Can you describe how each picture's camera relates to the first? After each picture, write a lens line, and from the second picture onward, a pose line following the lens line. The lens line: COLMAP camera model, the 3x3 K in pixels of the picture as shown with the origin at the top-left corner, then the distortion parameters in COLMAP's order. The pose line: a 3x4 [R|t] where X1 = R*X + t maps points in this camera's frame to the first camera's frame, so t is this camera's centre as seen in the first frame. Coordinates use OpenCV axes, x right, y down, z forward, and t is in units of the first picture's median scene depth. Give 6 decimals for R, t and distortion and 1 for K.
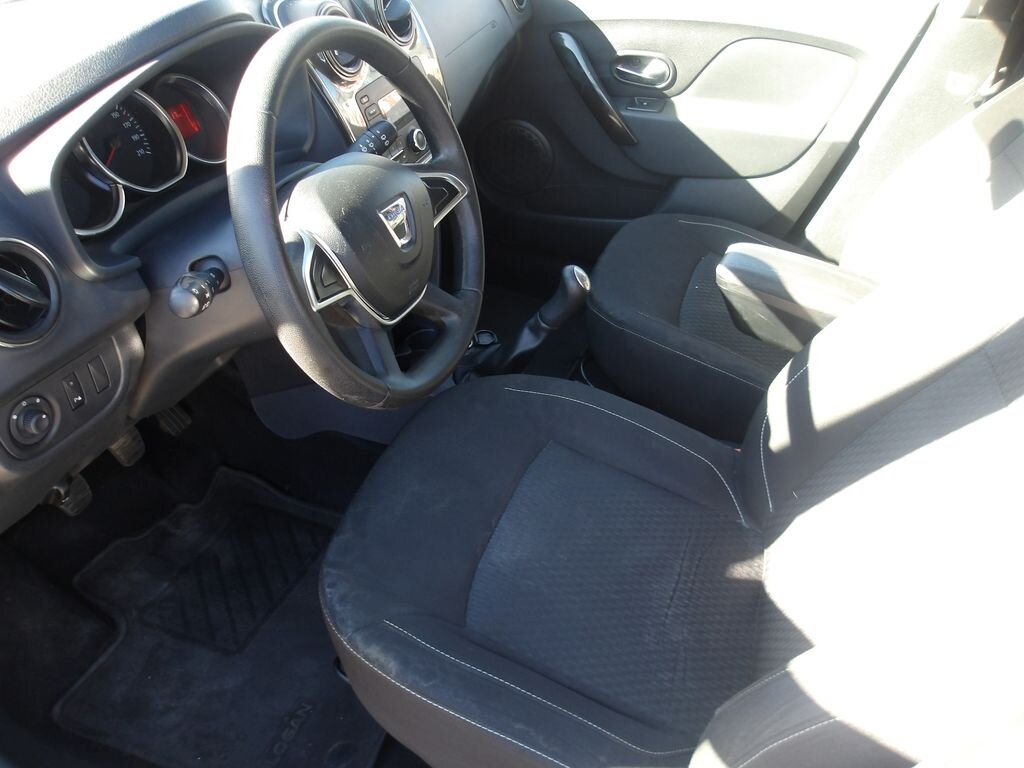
lens RADIAL K [[846.7, 0, 512.0], [0, 846.7, 384.0], [0, 0, 1]] dist [-0.004186, 0.009239]
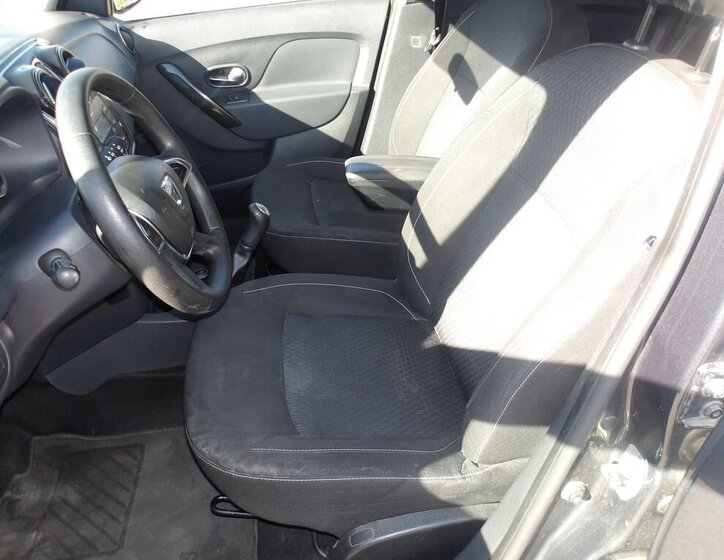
lens RADIAL K [[618.1, 0, 362.0], [0, 618.1, 280.0], [0, 0, 1]] dist [-0.005820, 0.009915]
pose [[0.877728, -0.330186, 0.347233, -0.185774], [0.345548, 0.938215, 0.018685, 0.034315], [-0.331949, 0.103586, 0.937593, -0.077143]]
